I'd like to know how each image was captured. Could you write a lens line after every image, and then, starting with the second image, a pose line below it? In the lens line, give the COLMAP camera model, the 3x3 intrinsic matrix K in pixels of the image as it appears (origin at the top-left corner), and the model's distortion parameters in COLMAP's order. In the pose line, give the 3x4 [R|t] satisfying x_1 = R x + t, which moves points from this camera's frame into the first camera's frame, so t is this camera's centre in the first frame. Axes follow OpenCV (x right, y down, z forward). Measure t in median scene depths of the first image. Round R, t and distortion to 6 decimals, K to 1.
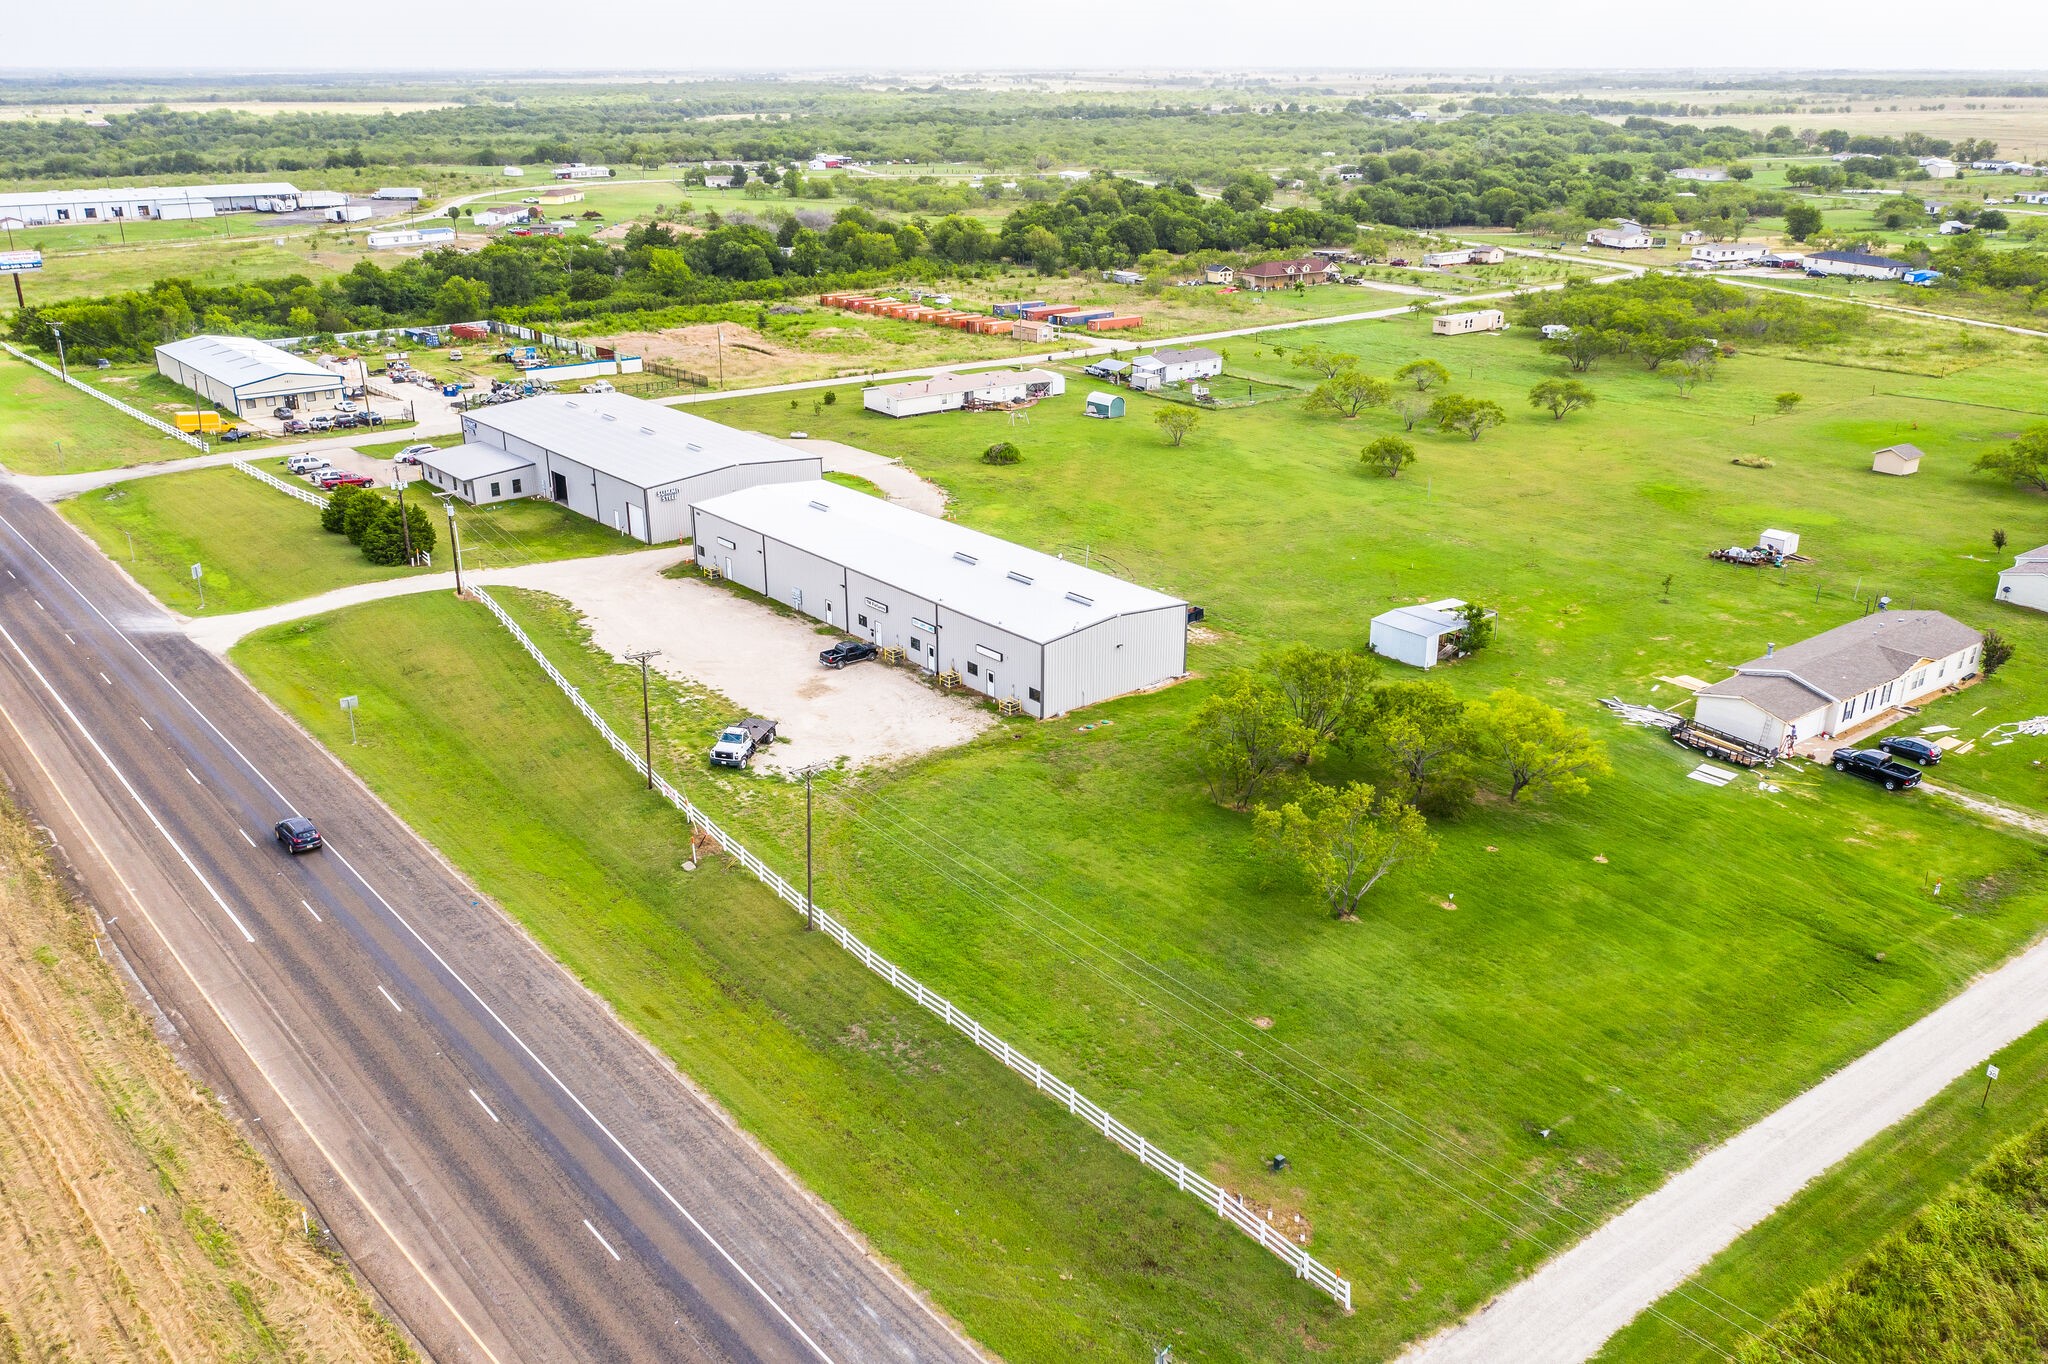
lens RADIAL K [[1606.7, 0, 1024.0], [0, 1606.7, 682.0], [0, 0, 1]] dist [0.002543, 0.006653]
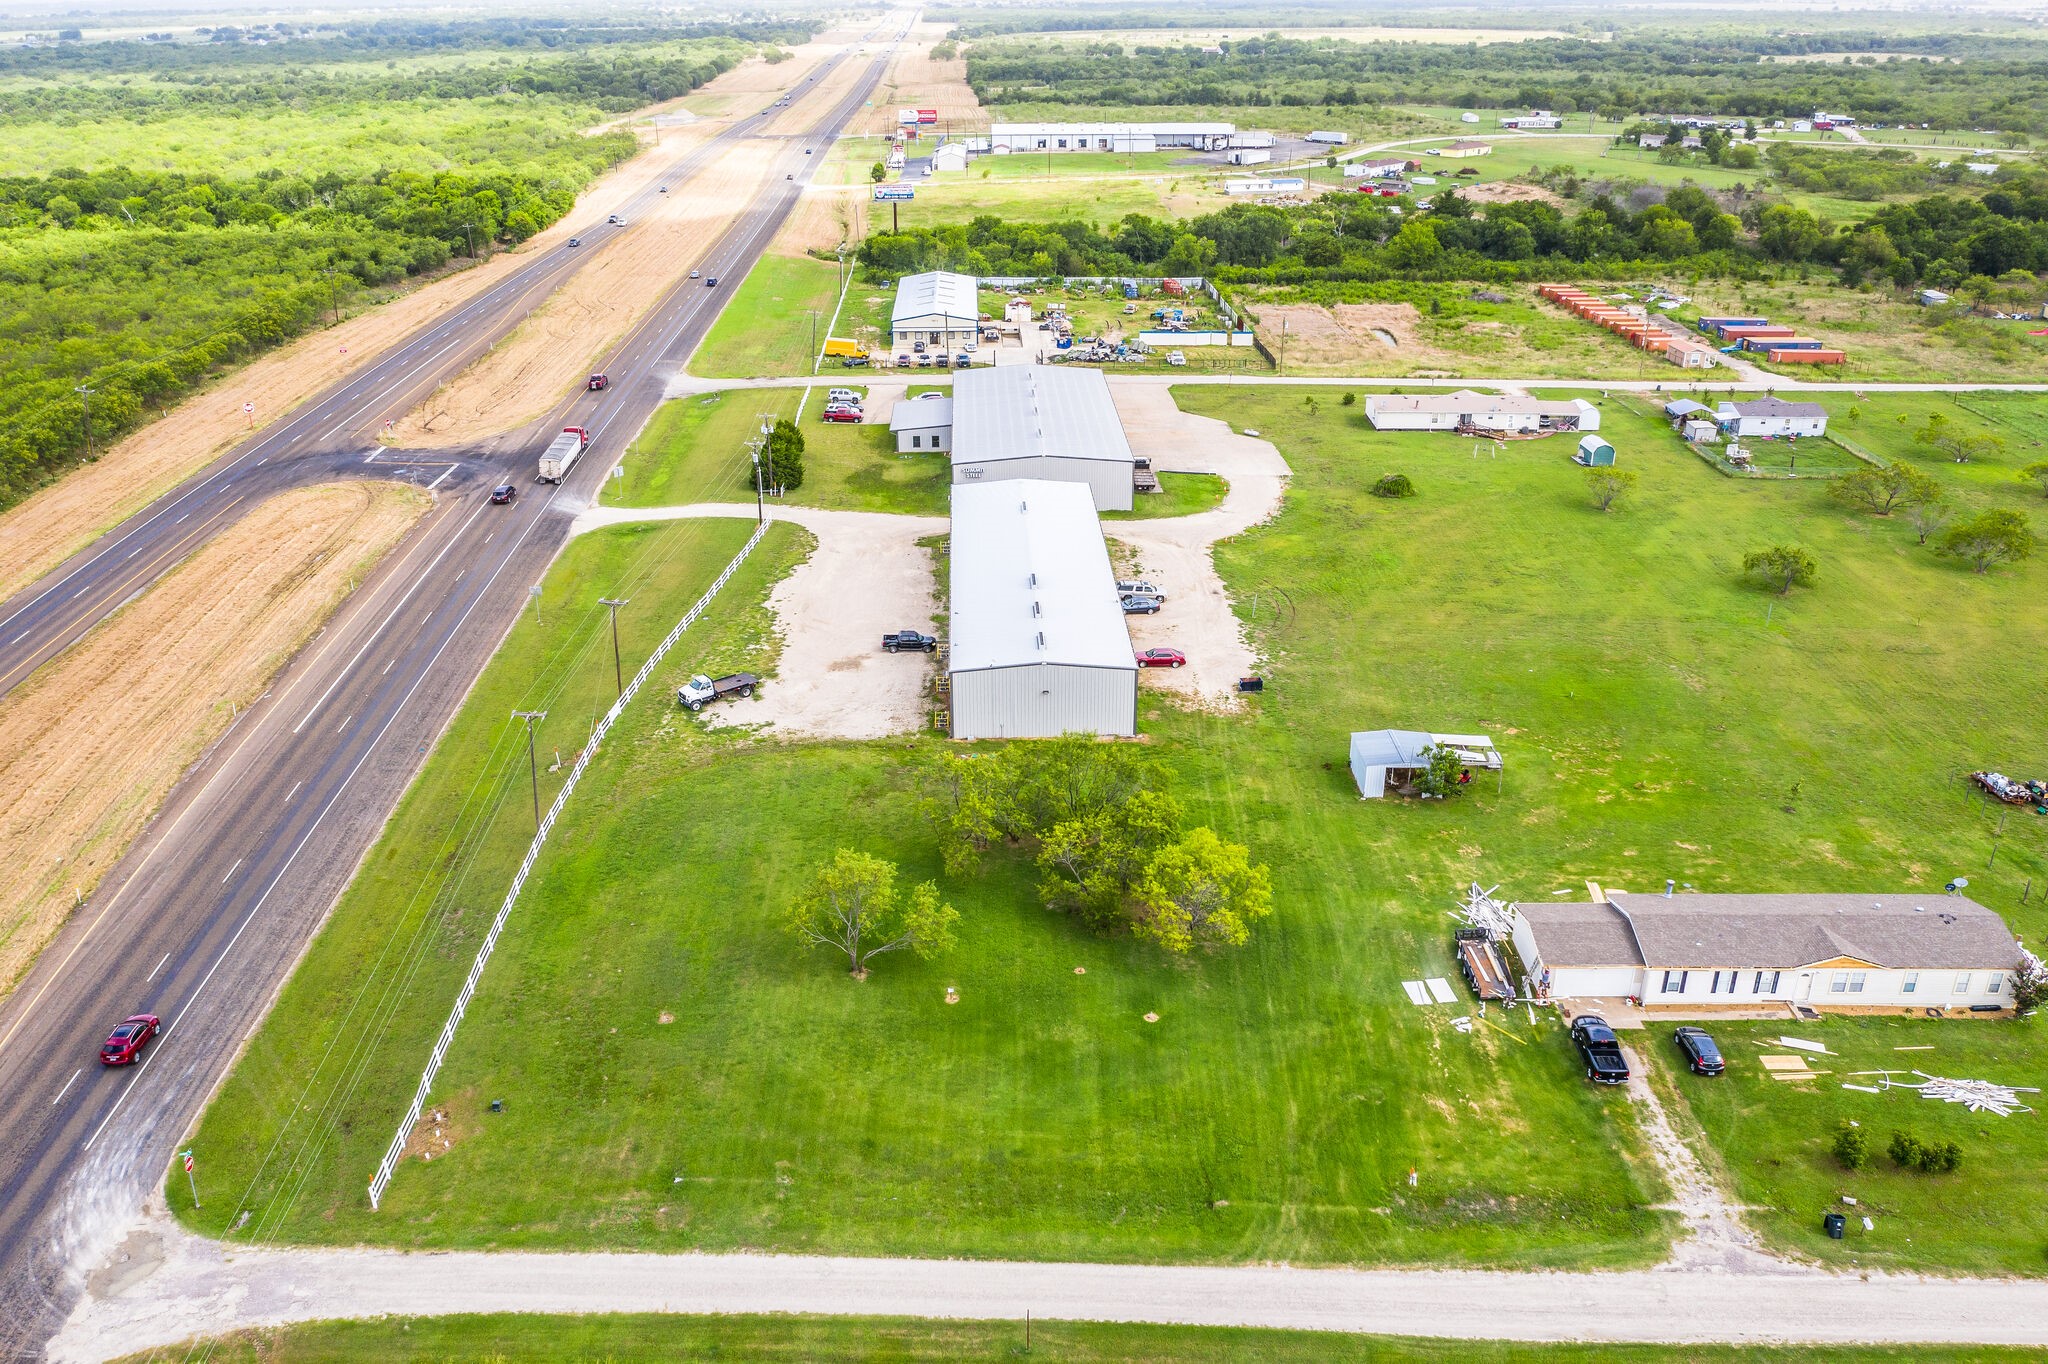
lens RADIAL K [[1605.6, 0, 1023.7], [0, 1605.6, 708.6], [0, 0, 1]] dist [-0.028788, 0.006155]
pose [[0.789351, 0.252337, -0.559689, 0.536505], [-0.217278, 0.967449, 0.129742, -0.121747], [0.574209, 0.019196, 0.818484, 0.104187]]
